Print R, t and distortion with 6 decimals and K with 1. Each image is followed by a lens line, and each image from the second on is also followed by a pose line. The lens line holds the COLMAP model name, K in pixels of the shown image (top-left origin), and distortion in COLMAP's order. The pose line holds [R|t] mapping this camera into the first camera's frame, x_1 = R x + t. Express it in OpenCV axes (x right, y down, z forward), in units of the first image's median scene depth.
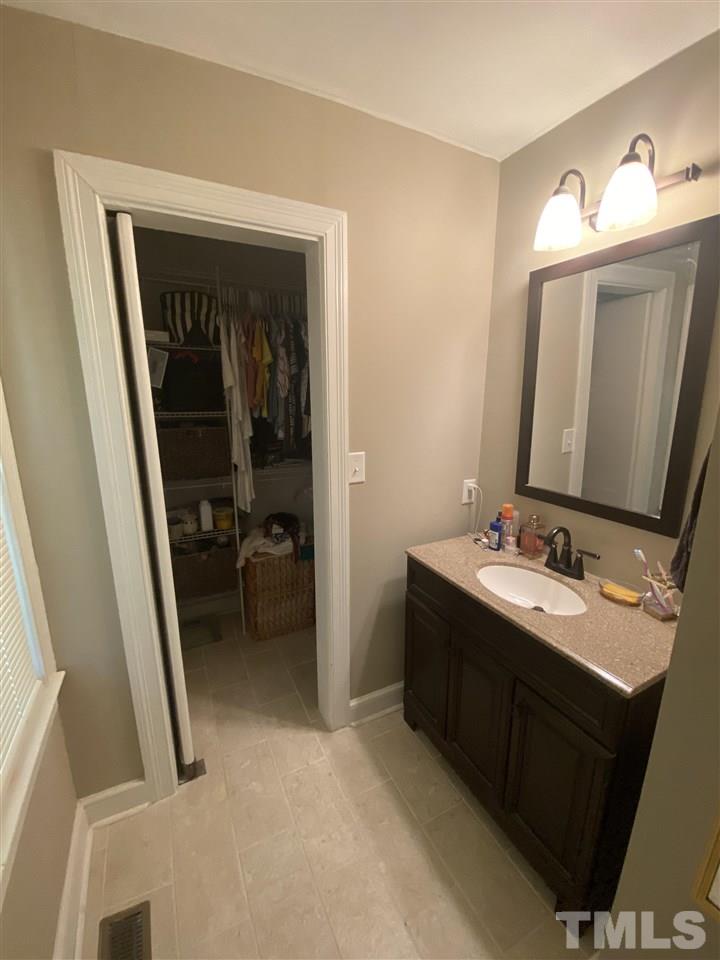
lens RADIAL K [[393.6, 0, 359.7], [0, 393.6, 481.0], [0, 0, 1]] dist [-0.014344, -0.005014]
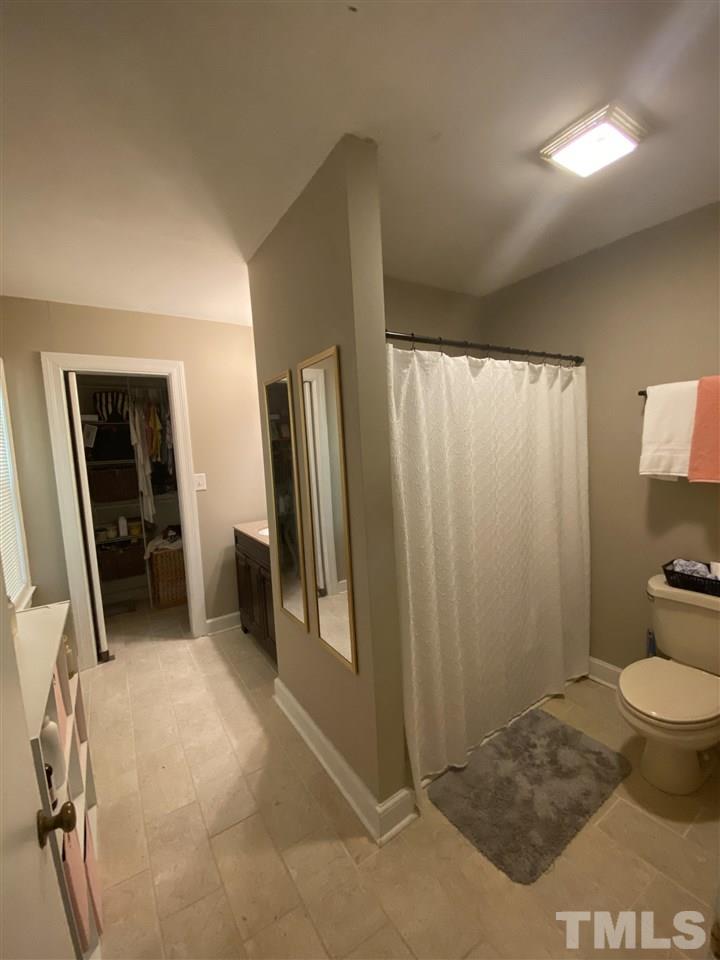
lens RADIAL K [[393.6, 0, 359.6], [0, 393.6, 475.9], [0, 0, 1]] dist [-0.014344, -0.005014]
pose [[0.991356, -0.066960, 0.112821, 0.424212], [0.082749, 0.986453, -0.141642, 0.210696], [-0.101809, 0.149753, 0.983468, -0.732622]]
